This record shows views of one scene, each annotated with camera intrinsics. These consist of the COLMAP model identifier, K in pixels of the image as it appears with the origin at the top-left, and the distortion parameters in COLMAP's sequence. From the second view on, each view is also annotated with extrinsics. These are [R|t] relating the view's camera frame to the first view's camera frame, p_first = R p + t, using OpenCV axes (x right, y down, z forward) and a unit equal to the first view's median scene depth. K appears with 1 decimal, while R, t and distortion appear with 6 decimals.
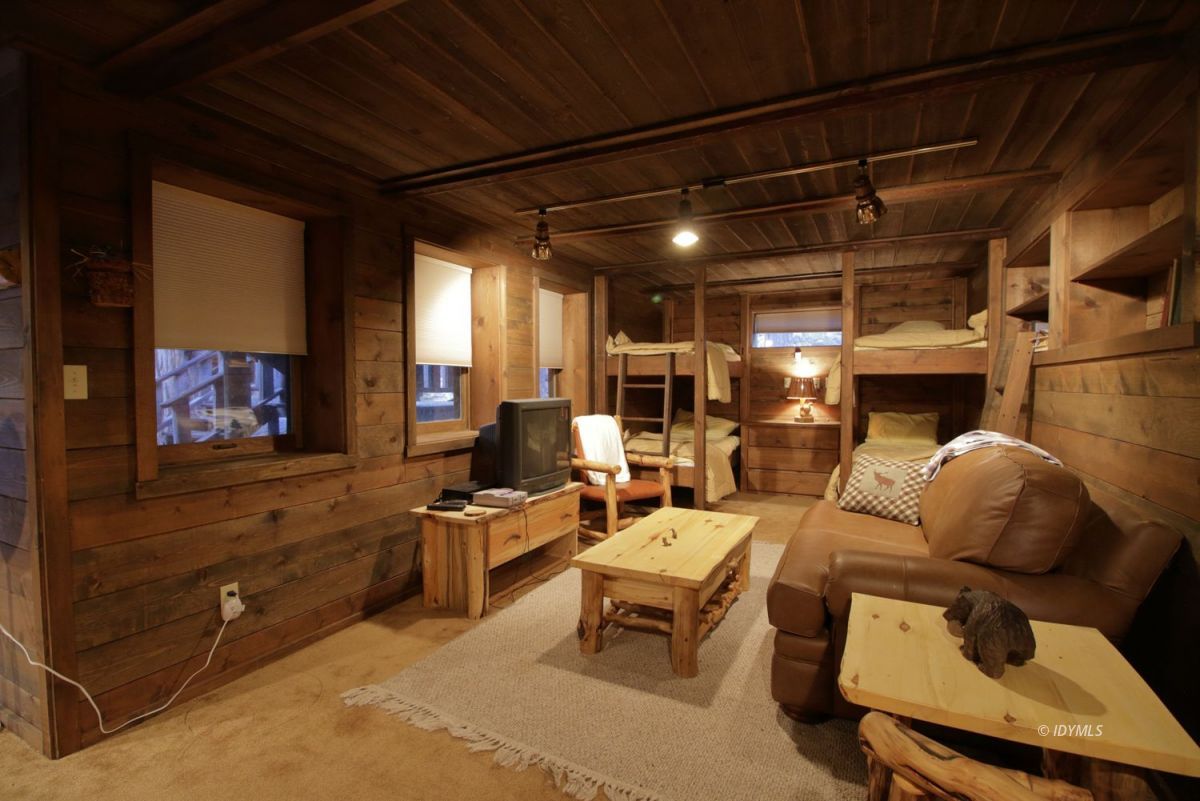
lens RADIAL K [[555.8, 0, 593.7], [0, 555.8, 402.1], [0, 0, 1]] dist [-0.001059, -0.011266]
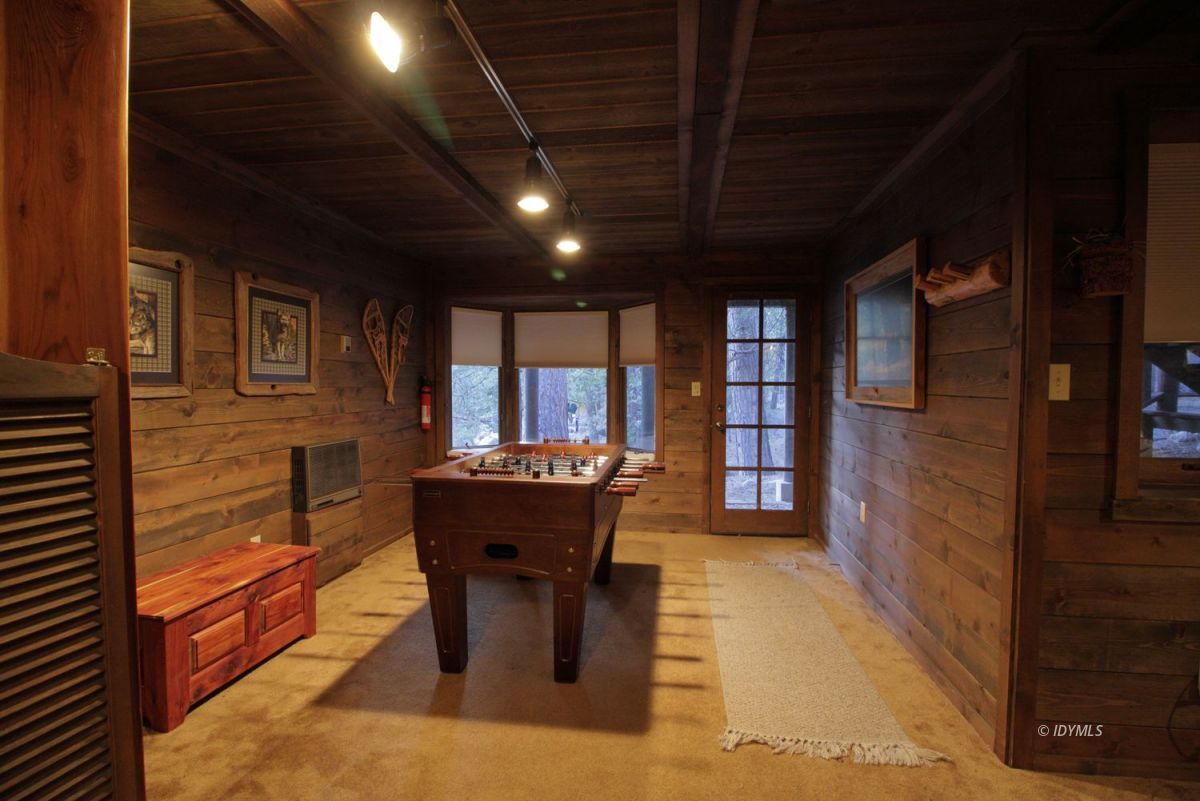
lens RADIAL K [[555.8, 0, 593.7], [0, 555.8, 402.1], [0, 0, 1]] dist [-0.001059, -0.011266]
pose [[0.312421, 0.032305, -0.949394, -0.284096], [-0.036400, 0.999095, 0.022017, 0.005534], [0.949246, 0.027679, 0.313314, -0.037634]]
